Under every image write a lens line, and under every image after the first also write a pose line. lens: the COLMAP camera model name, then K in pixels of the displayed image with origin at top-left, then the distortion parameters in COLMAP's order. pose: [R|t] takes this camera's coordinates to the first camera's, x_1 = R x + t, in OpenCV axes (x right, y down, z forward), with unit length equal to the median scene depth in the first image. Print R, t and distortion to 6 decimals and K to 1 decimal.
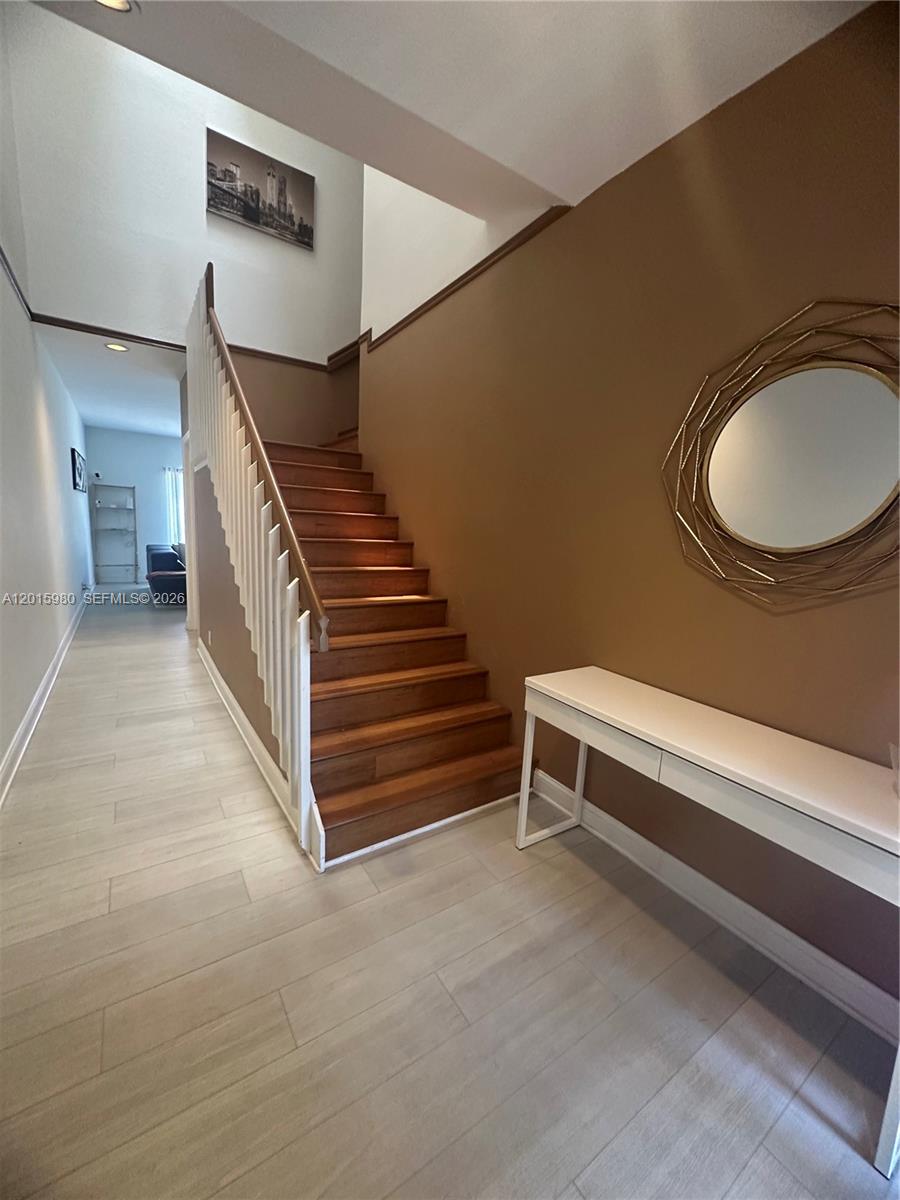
lens RADIAL K [[481.2, 0, 453.7], [0, 481.2, 599.5], [0, 0, 1]] dist [-0.005040, 0.000862]
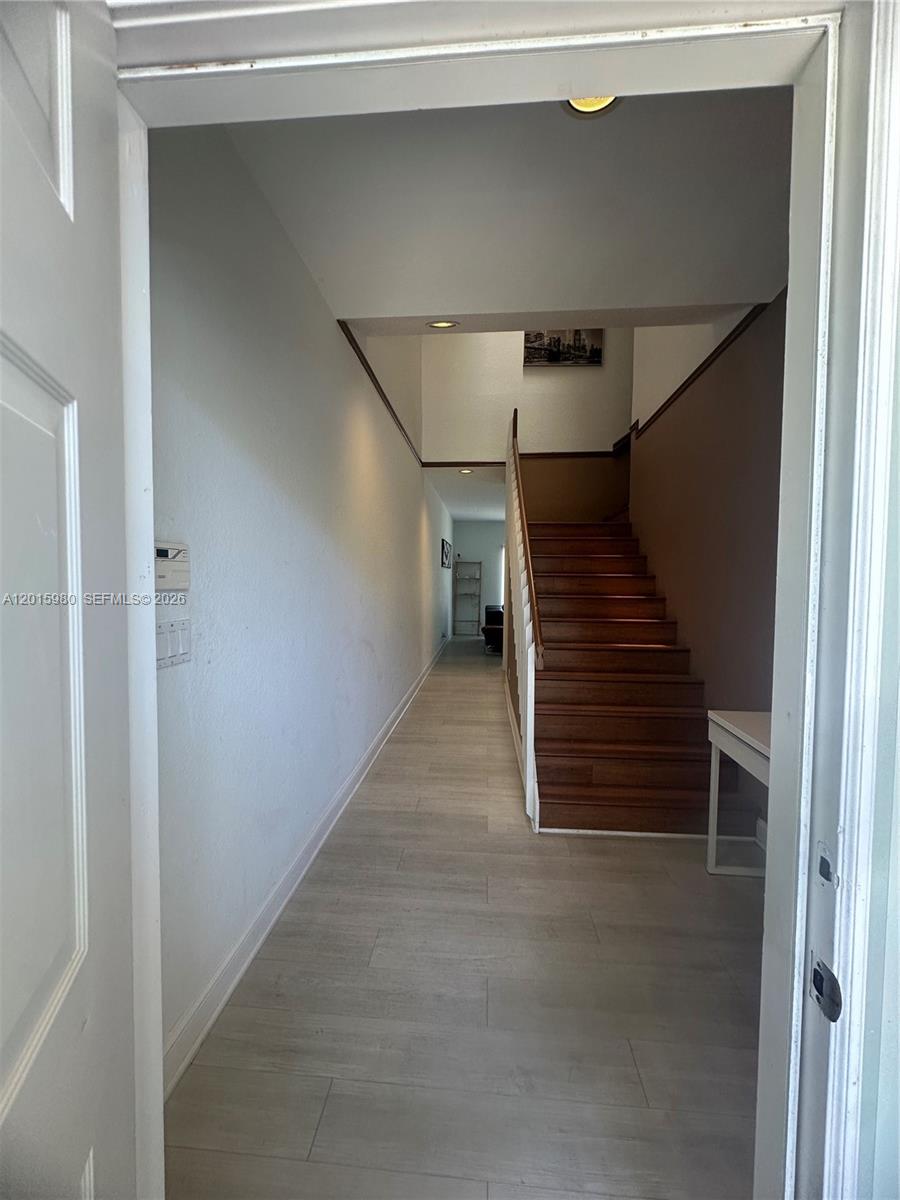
lens RADIAL K [[481.2, 0, 447.7], [0, 481.2, 598.2], [0, 0, 1]] dist [-0.005040, 0.000862]
pose [[0.781231, -0.015556, -0.624048, 0.181933], [-0.067214, 0.991781, -0.108866, 0.030687], [0.620613, 0.126994, 0.773765, -0.141636]]
